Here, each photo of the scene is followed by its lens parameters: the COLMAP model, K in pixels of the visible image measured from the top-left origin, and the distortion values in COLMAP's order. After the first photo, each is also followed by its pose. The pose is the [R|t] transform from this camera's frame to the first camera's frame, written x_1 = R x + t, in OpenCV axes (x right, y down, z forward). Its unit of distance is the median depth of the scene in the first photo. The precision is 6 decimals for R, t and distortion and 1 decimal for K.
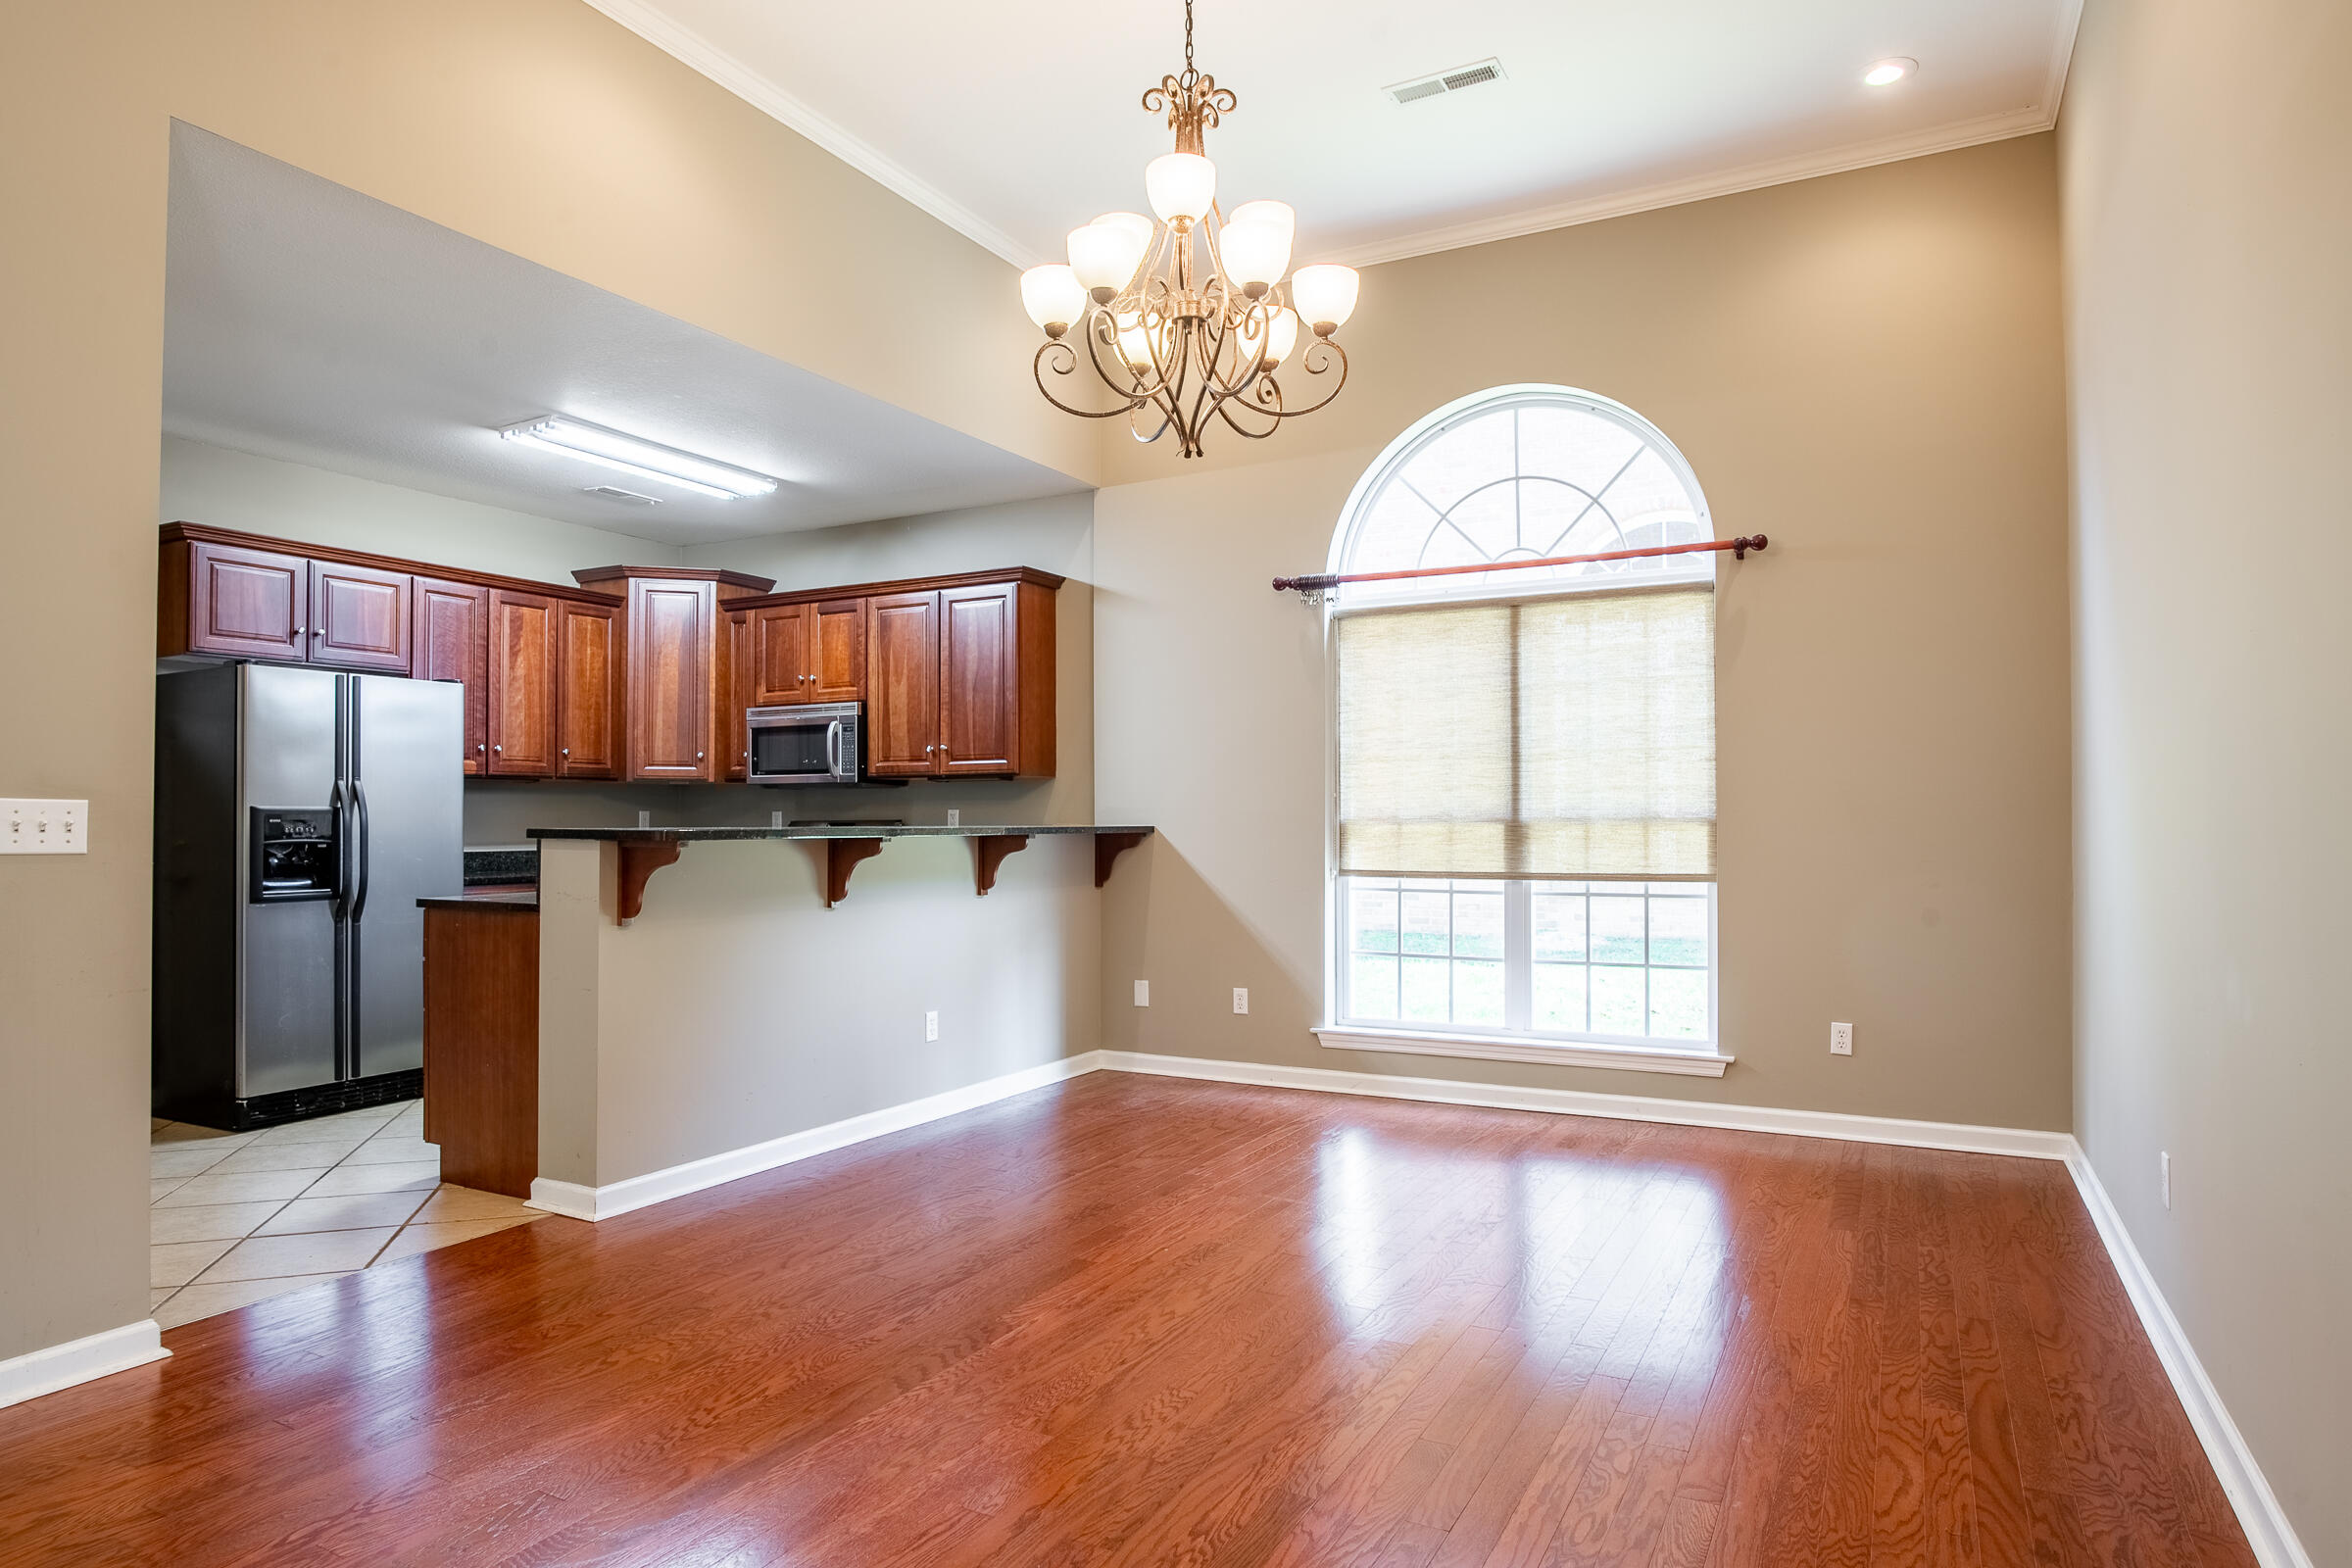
lens RADIAL K [[1382.7, 0, 1176.0], [0, 1382.7, 784.0], [0, 0, 1]] dist [-0.041510, 0.021669]
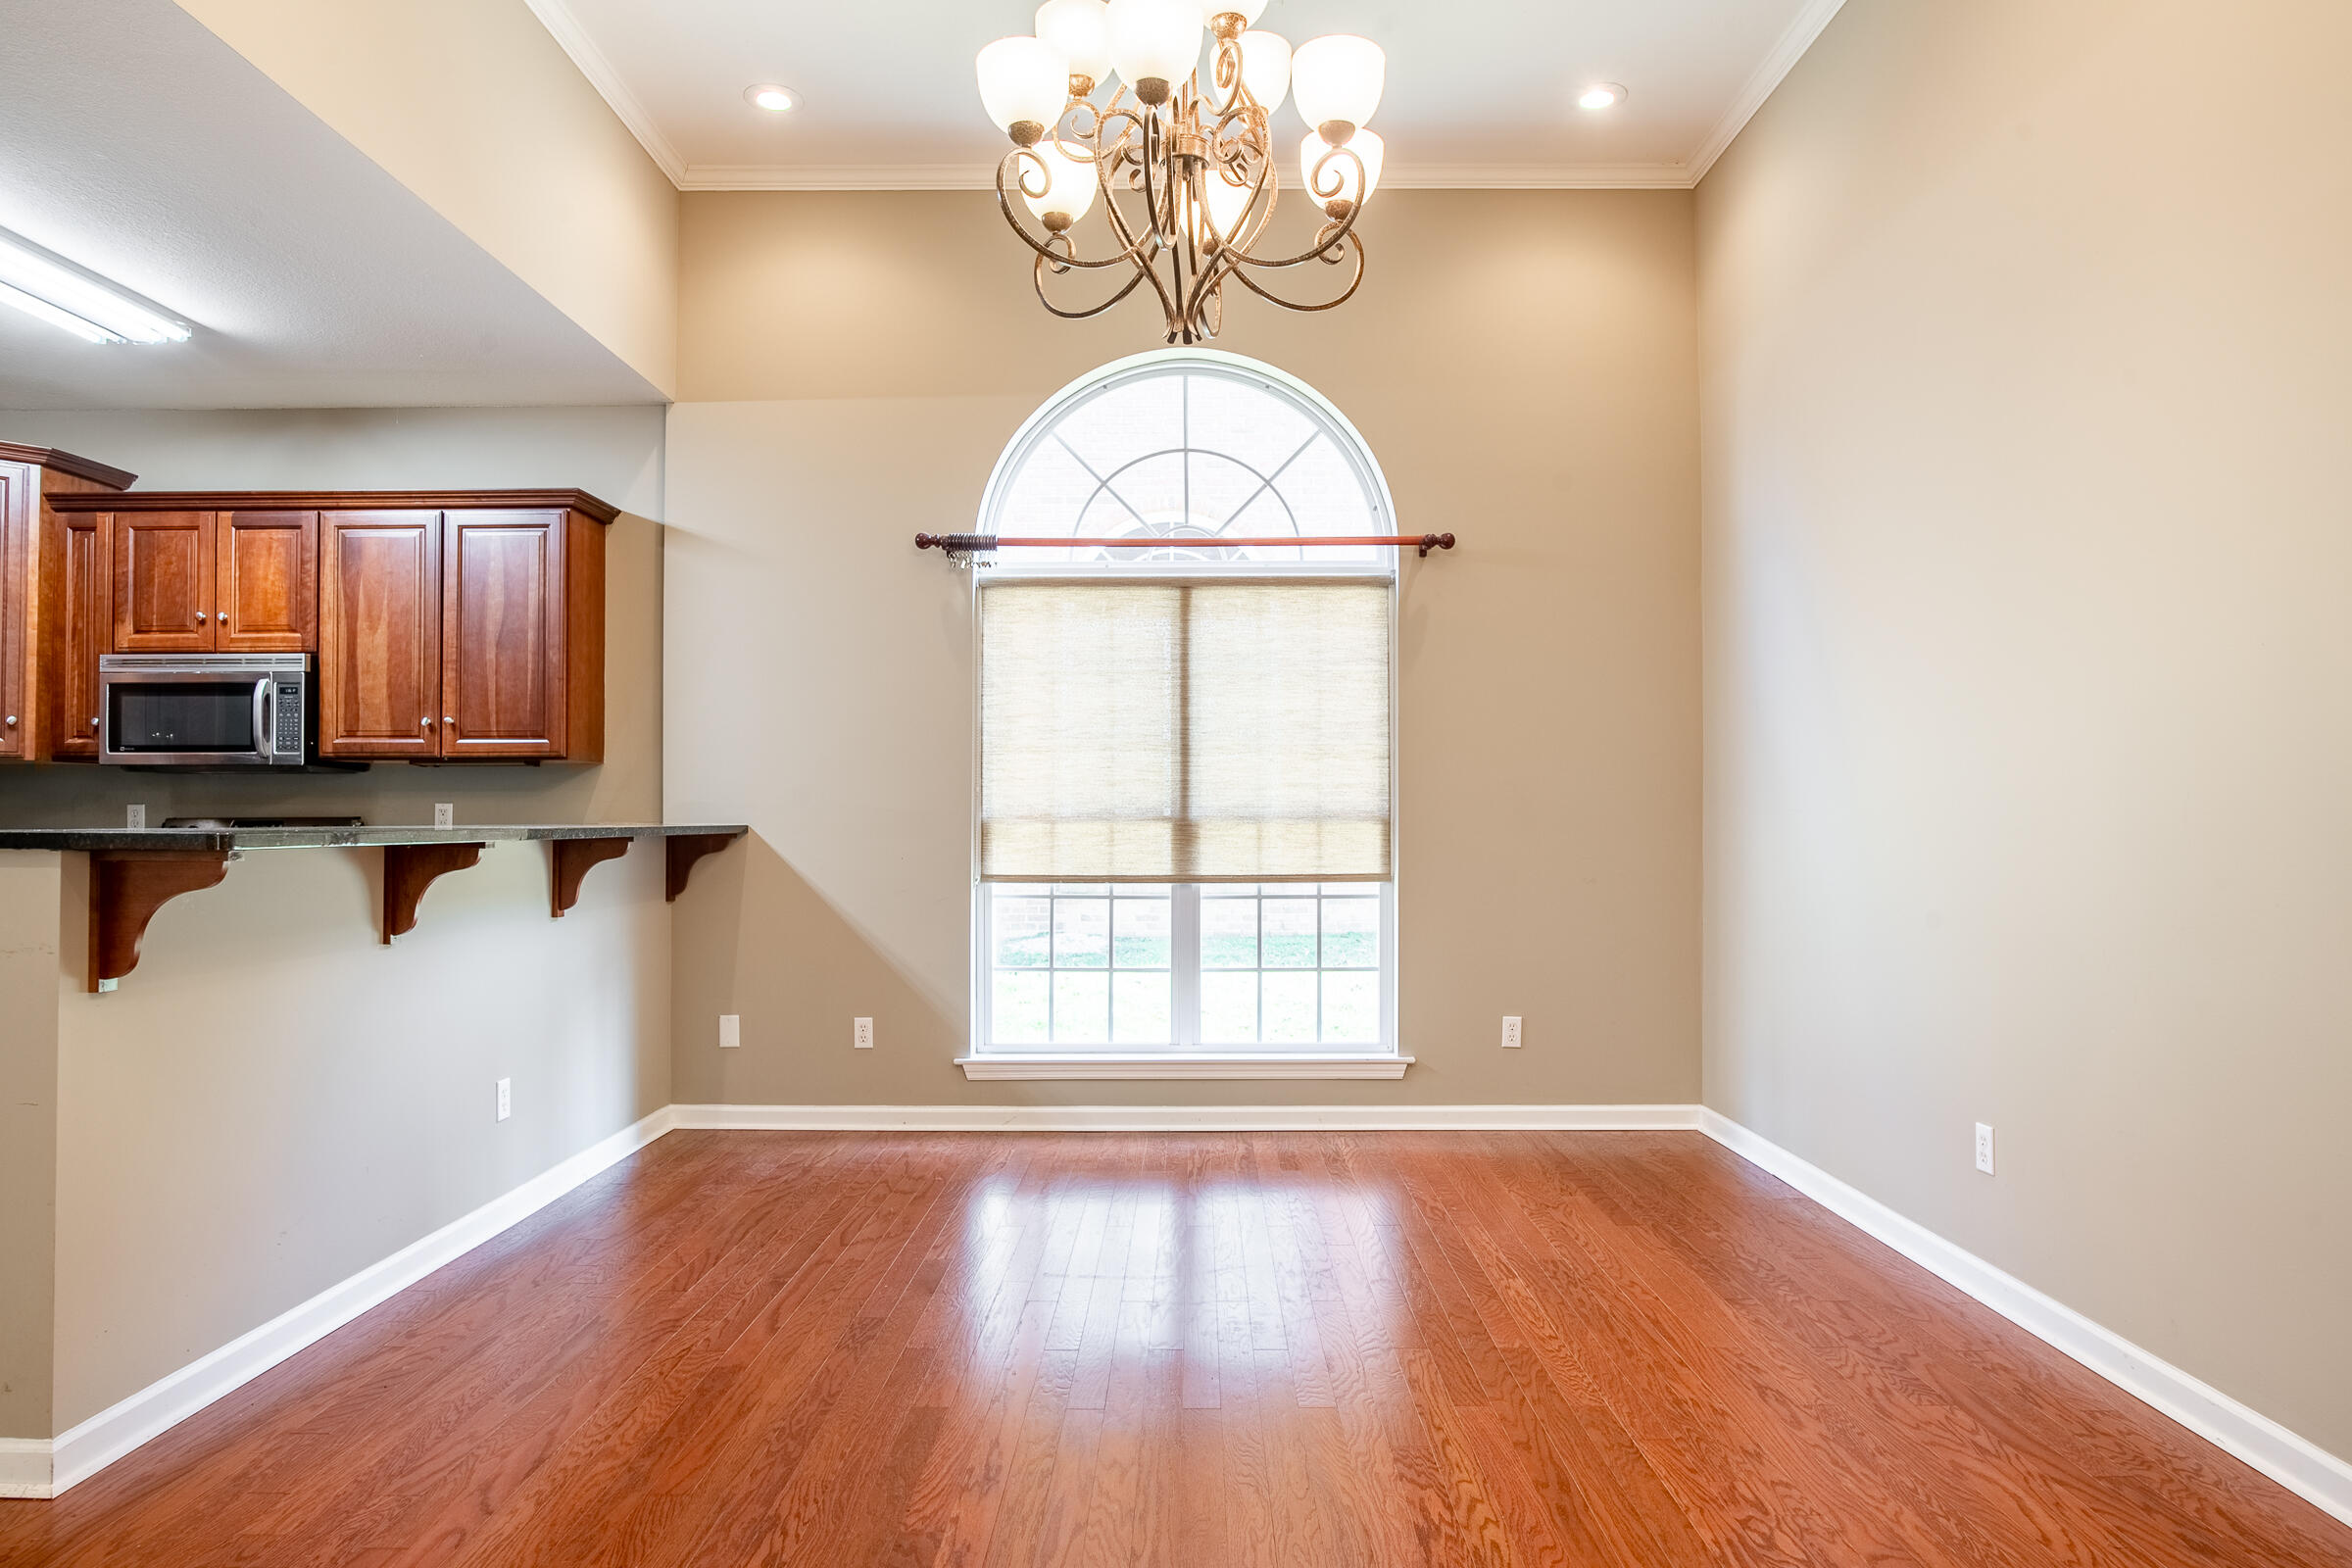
lens RADIAL K [[1382.7, 0, 1176.0], [0, 1382.7, 784.0], [0, 0, 1]] dist [-0.041510, 0.021669]
pose [[0.881598, 0.012653, 0.471831, -0.192423], [-0.013204, 0.999911, -0.002144, 0.005094], [-0.471816, -0.004340, 0.881686, 0.179759]]
